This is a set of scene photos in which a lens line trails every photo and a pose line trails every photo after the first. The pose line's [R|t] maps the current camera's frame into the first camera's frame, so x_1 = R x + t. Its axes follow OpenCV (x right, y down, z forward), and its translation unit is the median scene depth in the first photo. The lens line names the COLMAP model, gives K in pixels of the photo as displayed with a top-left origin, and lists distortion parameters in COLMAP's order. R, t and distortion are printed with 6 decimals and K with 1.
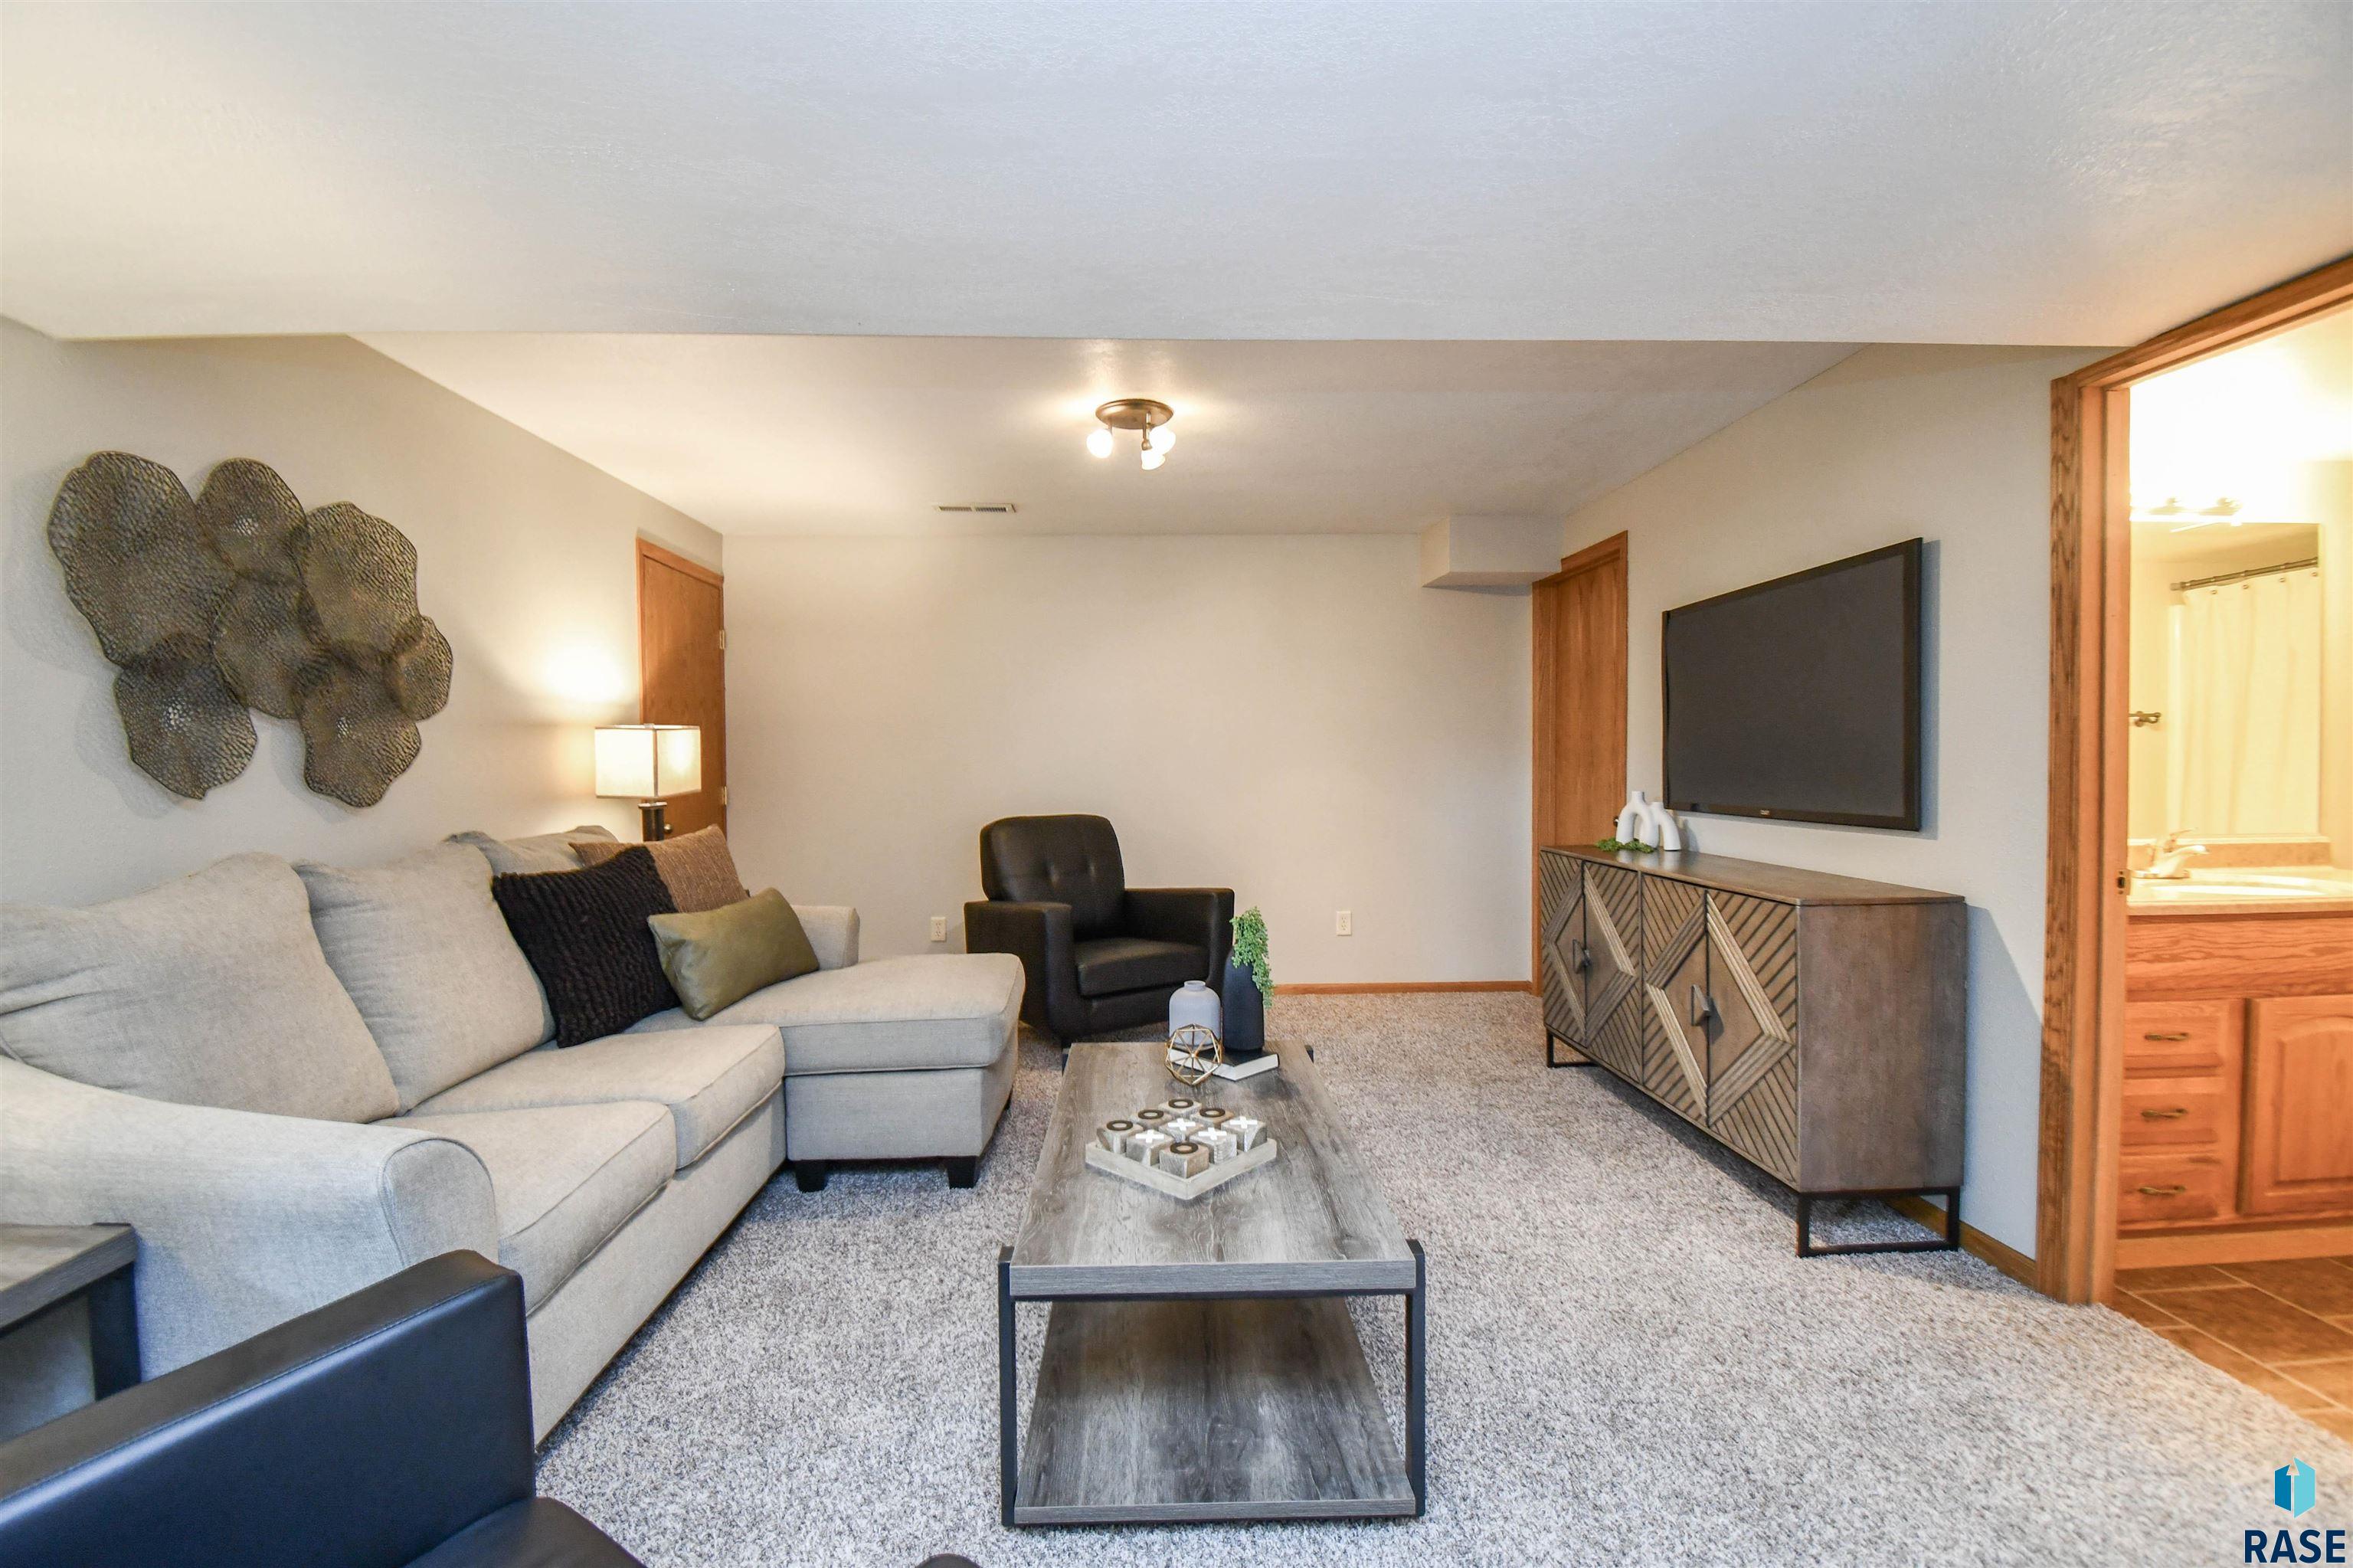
lens RADIAL K [[1067.9, 0, 1179.6], [0, 1067.9, 779.5], [0, 0, 1]] dist [0.013295, -0.011002]
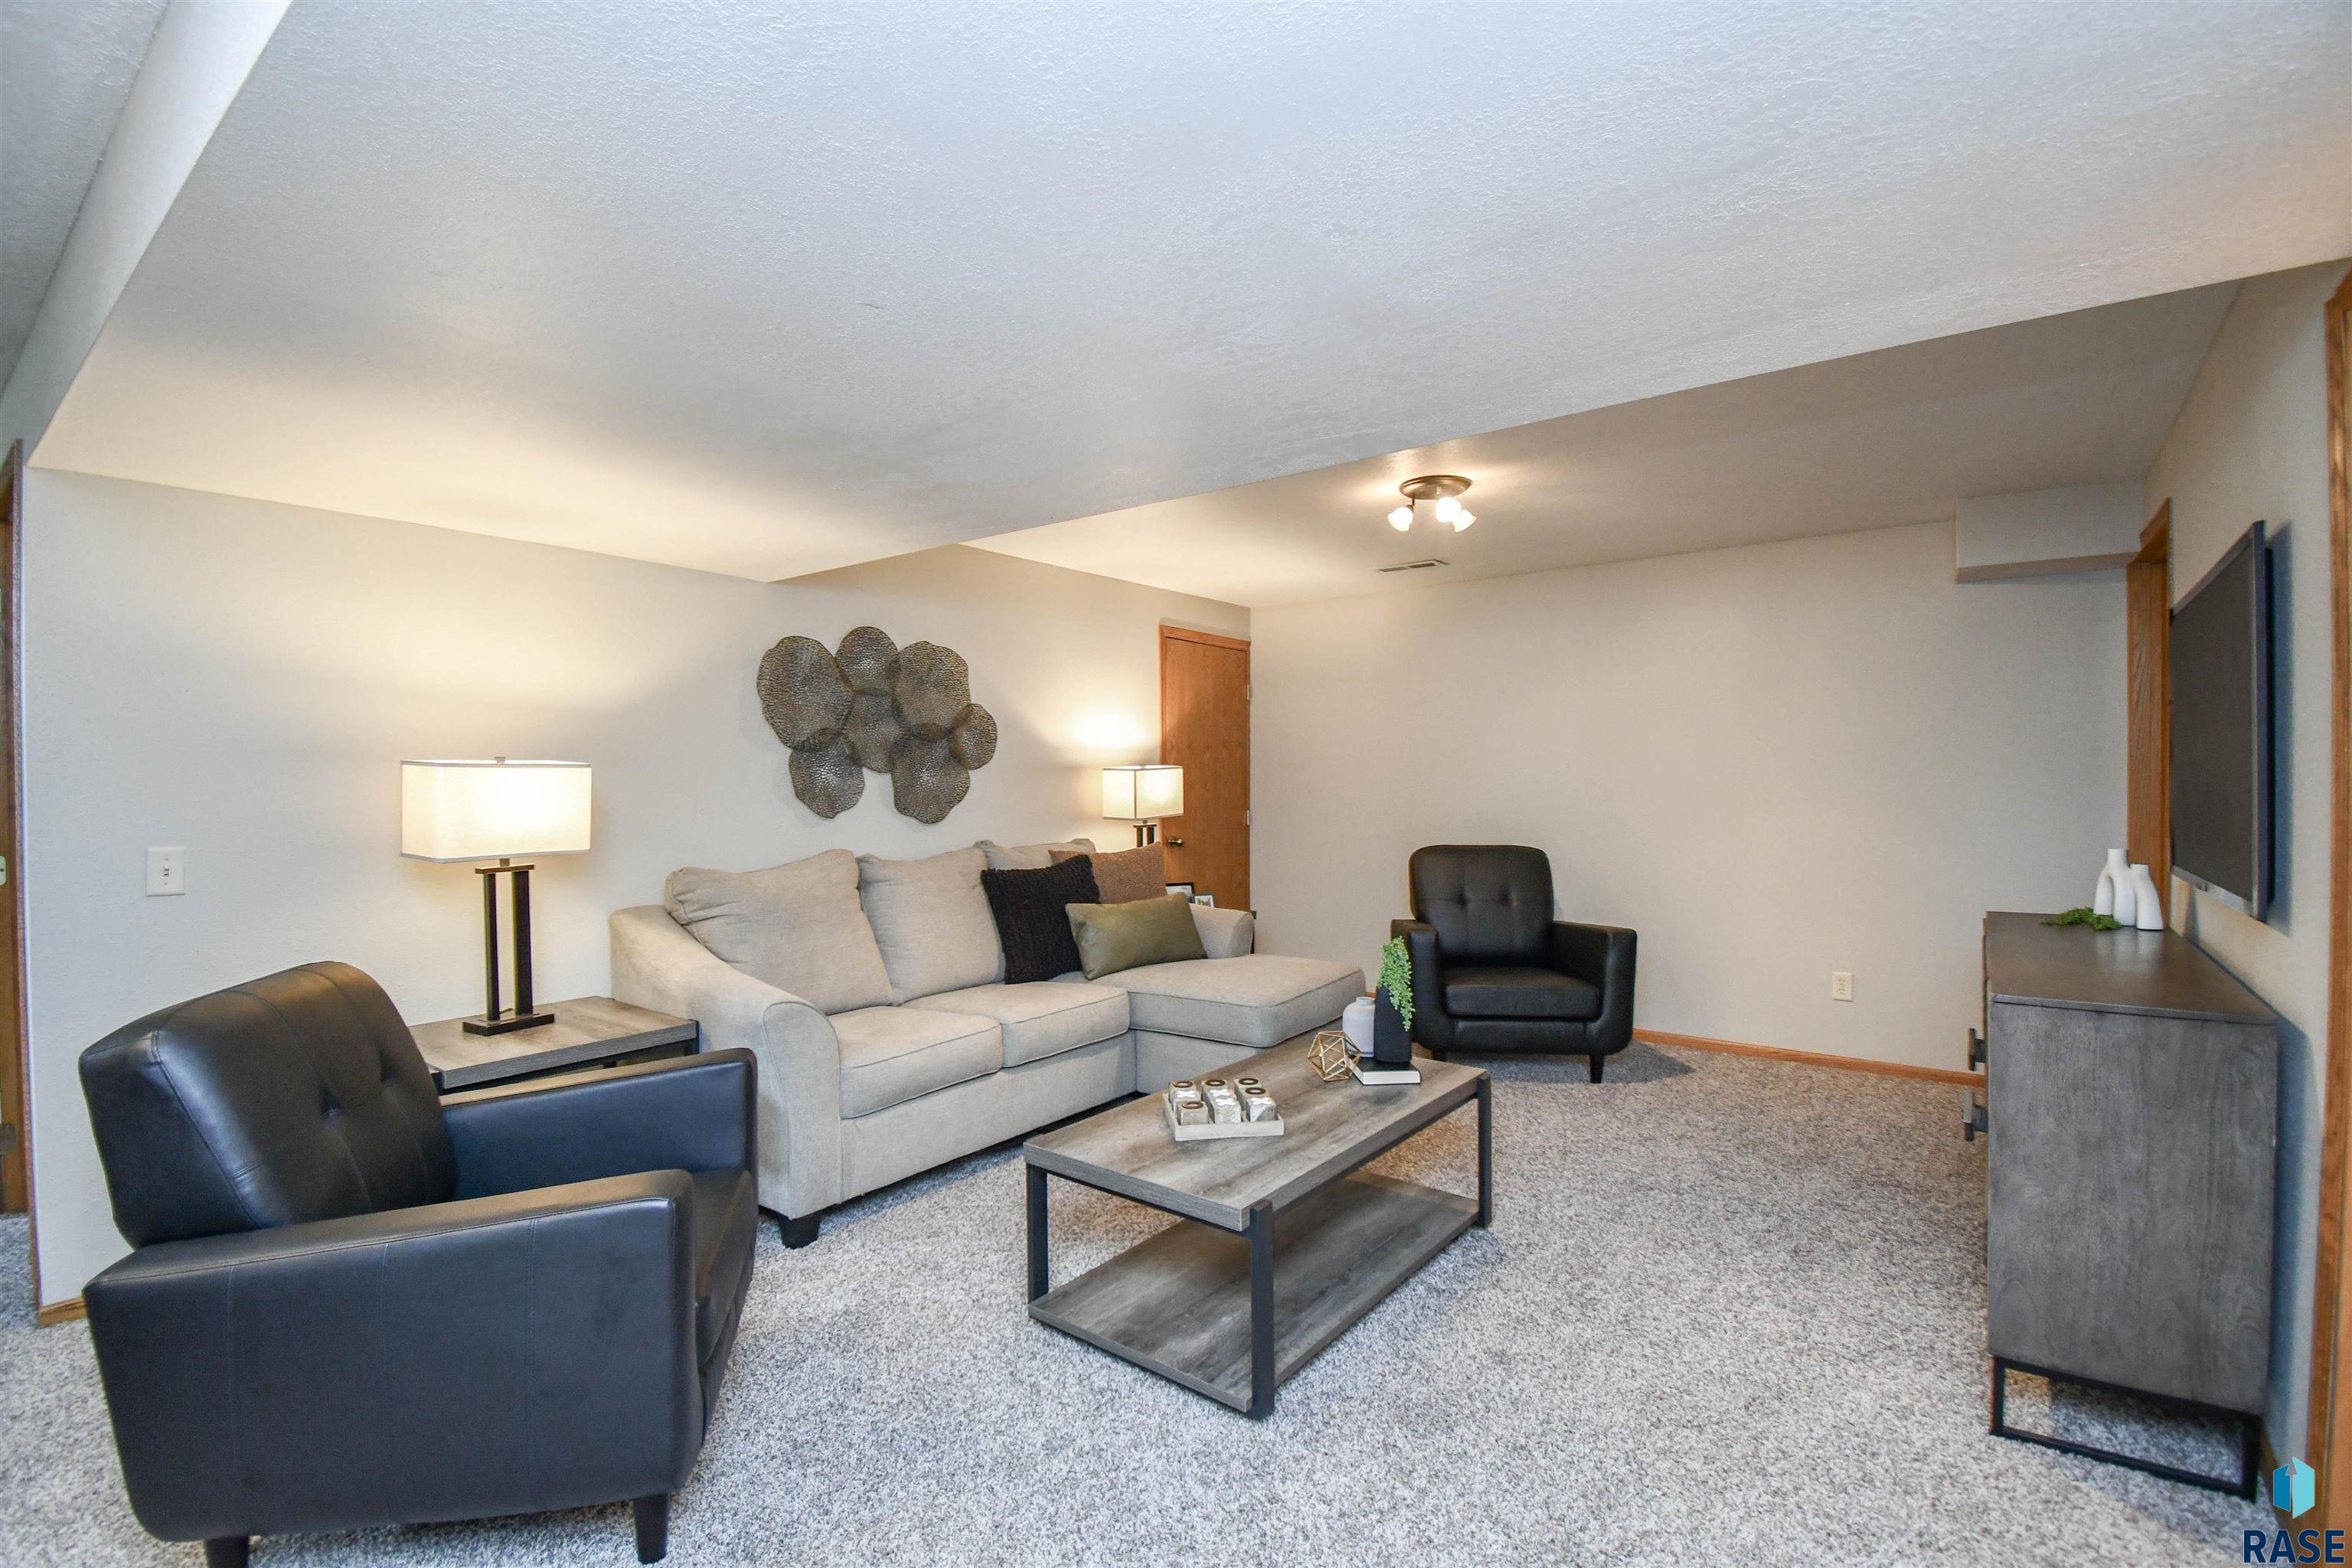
lens RADIAL K [[1067.4, 0, 1166.5], [0, 1067.4, 785.8], [0, 0, 1]] dist [0.013295, -0.011002]
pose [[0.766211, 0.008577, -0.642532, 0.608063], [-0.013549, 0.999904, -0.002809, -0.034537], [0.642446, 0.010858, 0.766254, -0.028942]]
